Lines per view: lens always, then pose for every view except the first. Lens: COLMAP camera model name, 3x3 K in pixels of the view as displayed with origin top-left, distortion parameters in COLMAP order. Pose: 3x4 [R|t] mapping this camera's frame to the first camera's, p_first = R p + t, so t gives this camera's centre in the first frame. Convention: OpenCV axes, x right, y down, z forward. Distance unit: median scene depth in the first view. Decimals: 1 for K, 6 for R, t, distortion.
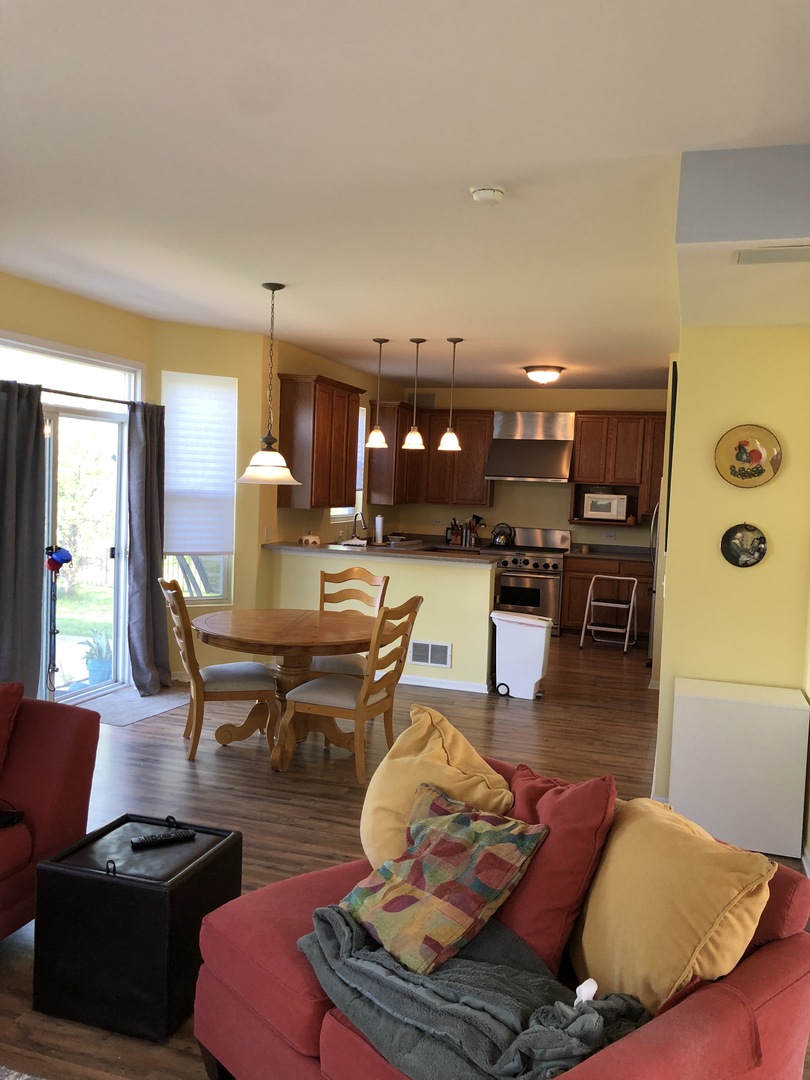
lens RADIAL K [[879.2, 0, 405.0], [0, 879.2, 540.0], [0, 0, 1]] dist [0.034027, -0.055083]
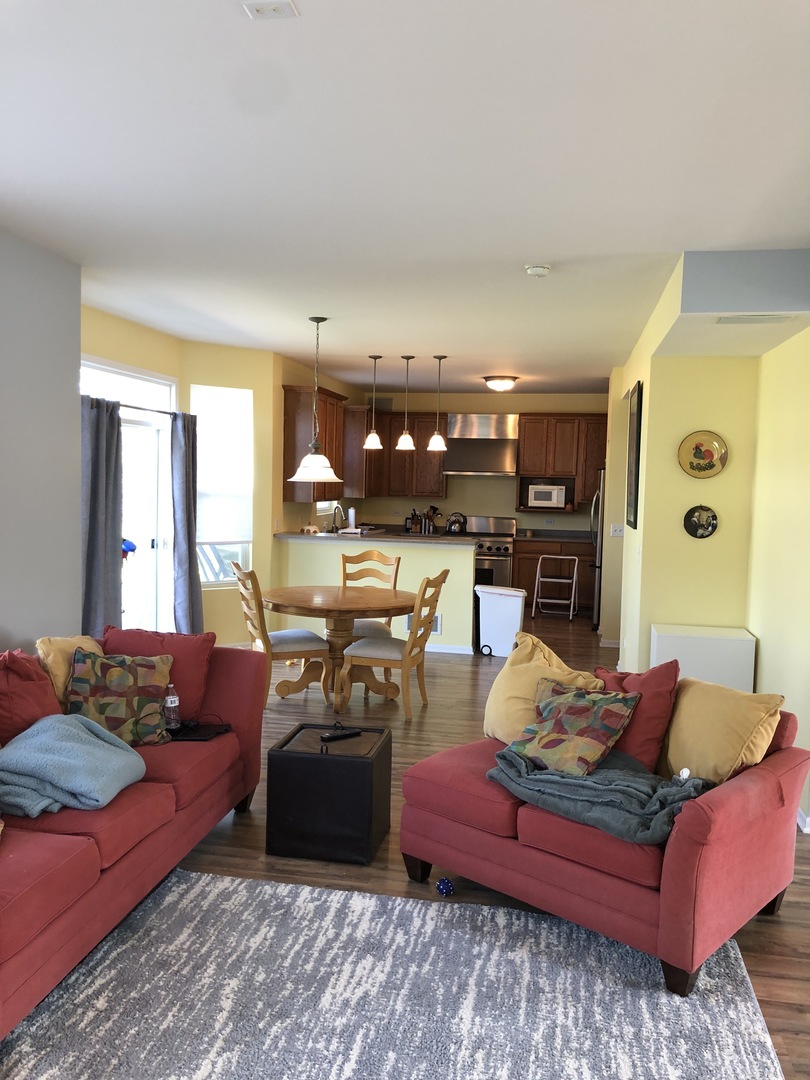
lens RADIAL K [[873.2, 0, 399.1], [0, 873.2, 543.5], [0, 0, 1]] dist [0.093261, -0.287185]
pose [[0.993102, -0.024909, 0.114575, -0.138706], [0.023621, 0.999642, 0.012583, 0.007089], [-0.114847, -0.009790, 0.993335, -0.165220]]
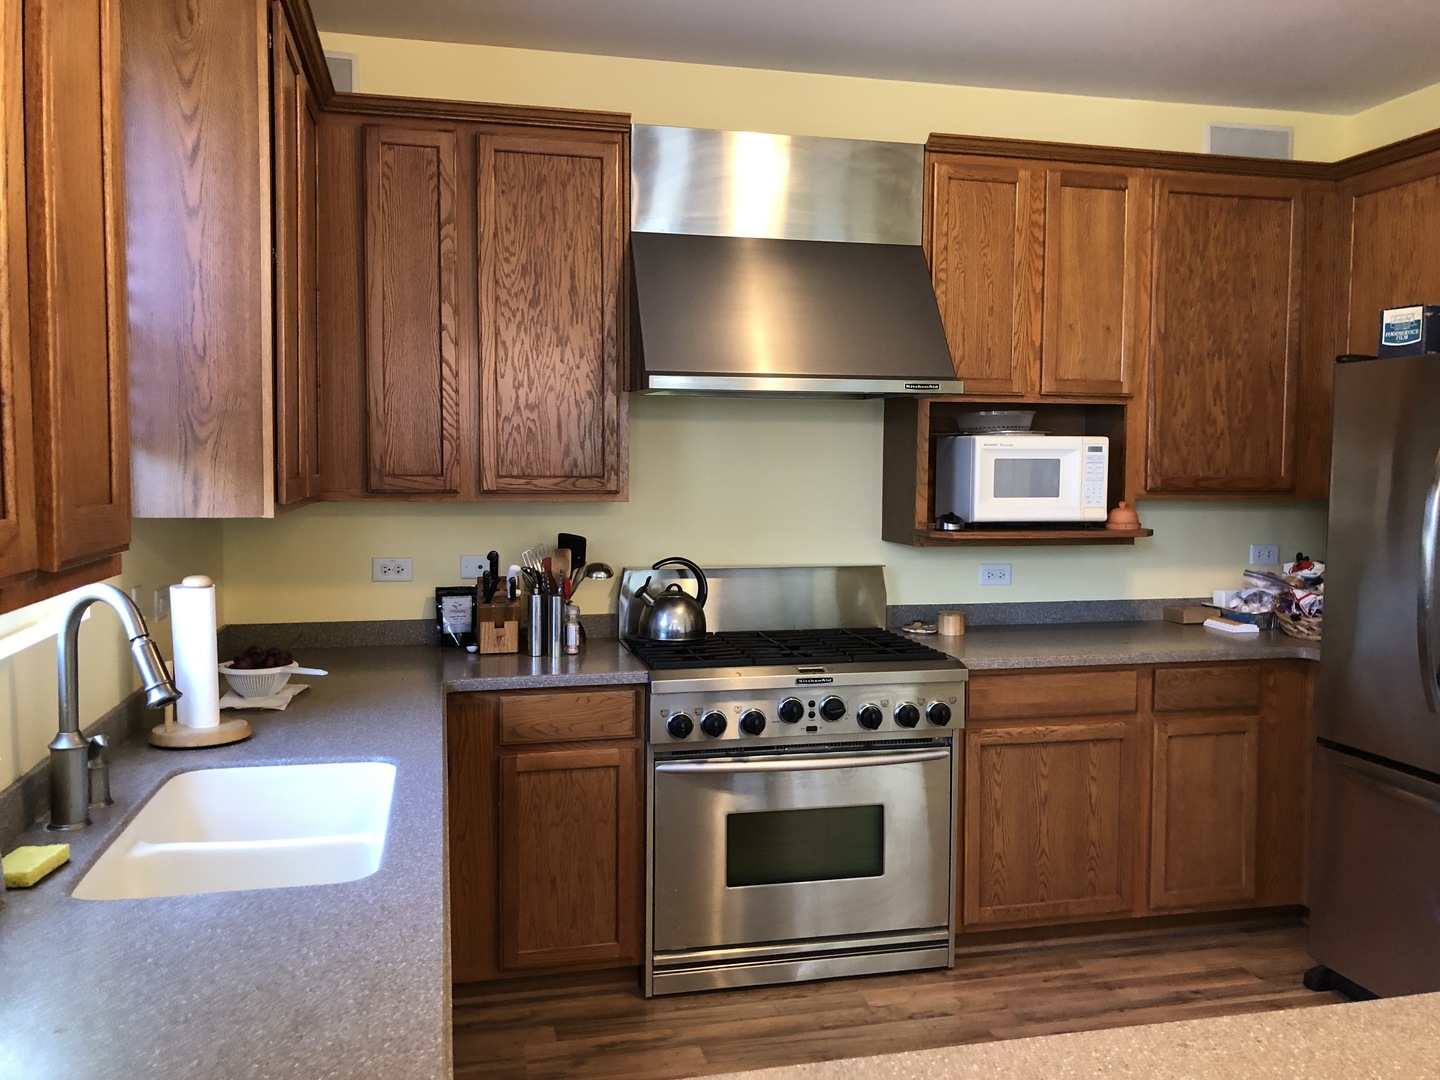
lens RADIAL K [[1172.2, 0, 720.0], [0, 1172.2, 540.0], [0, 0, 1]] dist [0.034027, -0.055083]
pose [[0.859506, -0.070426, 0.506250, -0.083380], [0.064816, 0.997484, 0.028720, -0.050826], [-0.506999, 0.008128, 0.861909, 1.029260]]
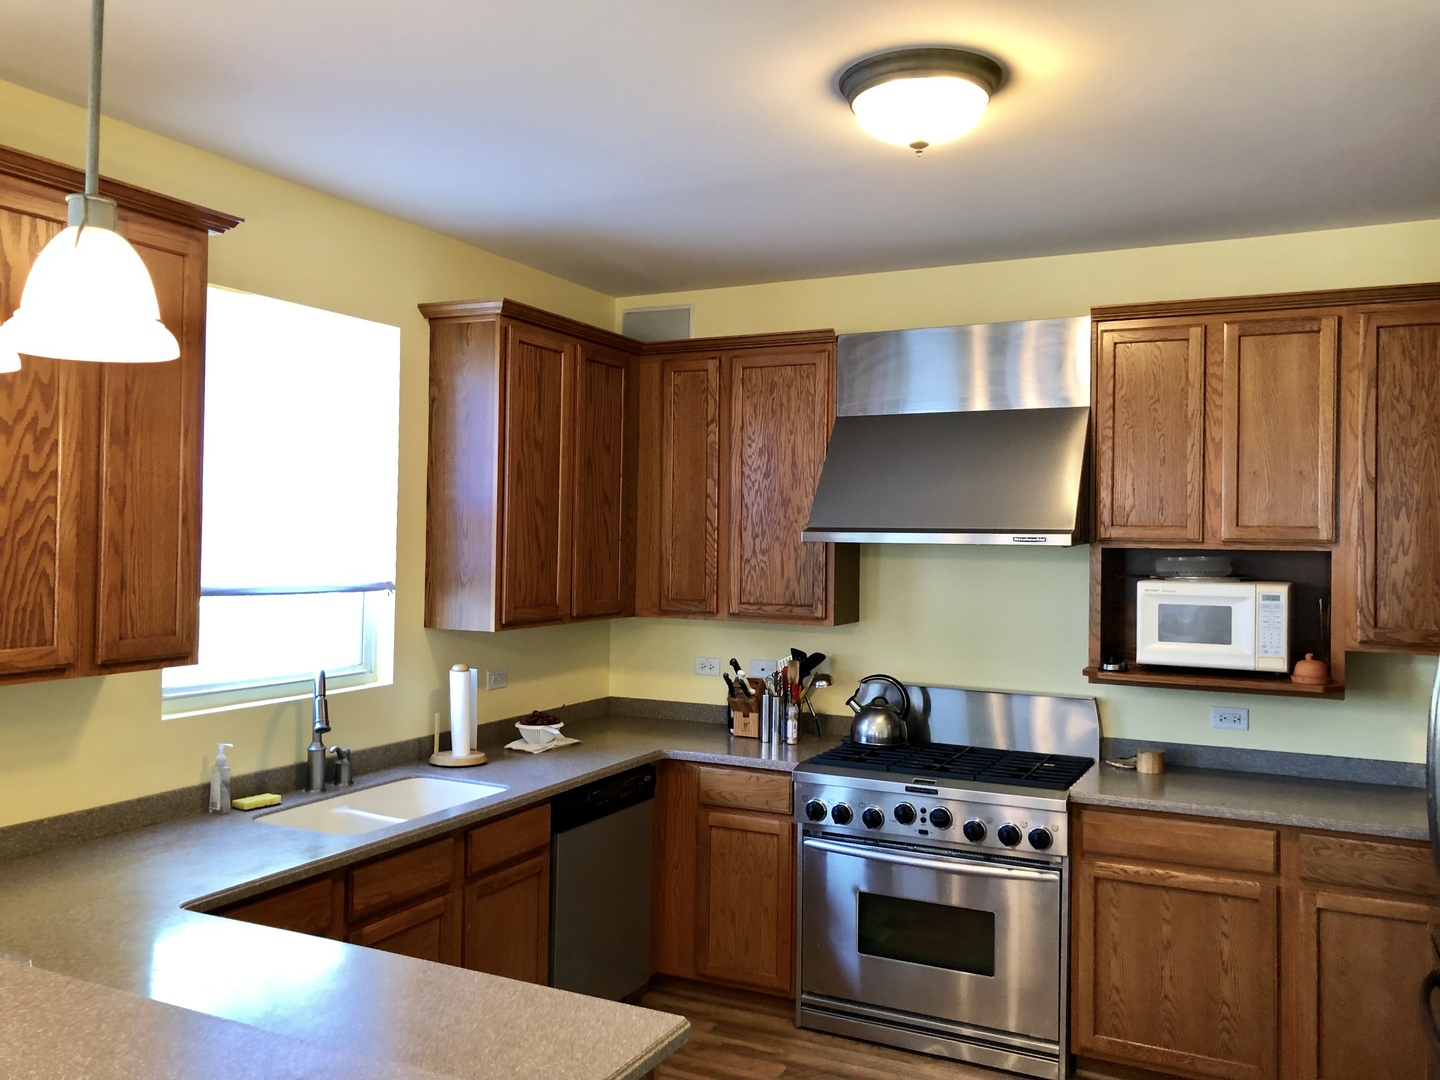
lens RADIAL K [[1164.2, 0, 734.9], [0, 1164.2, 514.9], [0, 0, 1]] dist [-0.004840, -0.006503]
pose [[0.987217, -0.032743, -0.155982, 0.190140], [0.019167, 0.995957, -0.087757, -0.061740], [0.158225, 0.083646, 0.983854, 0.847932]]
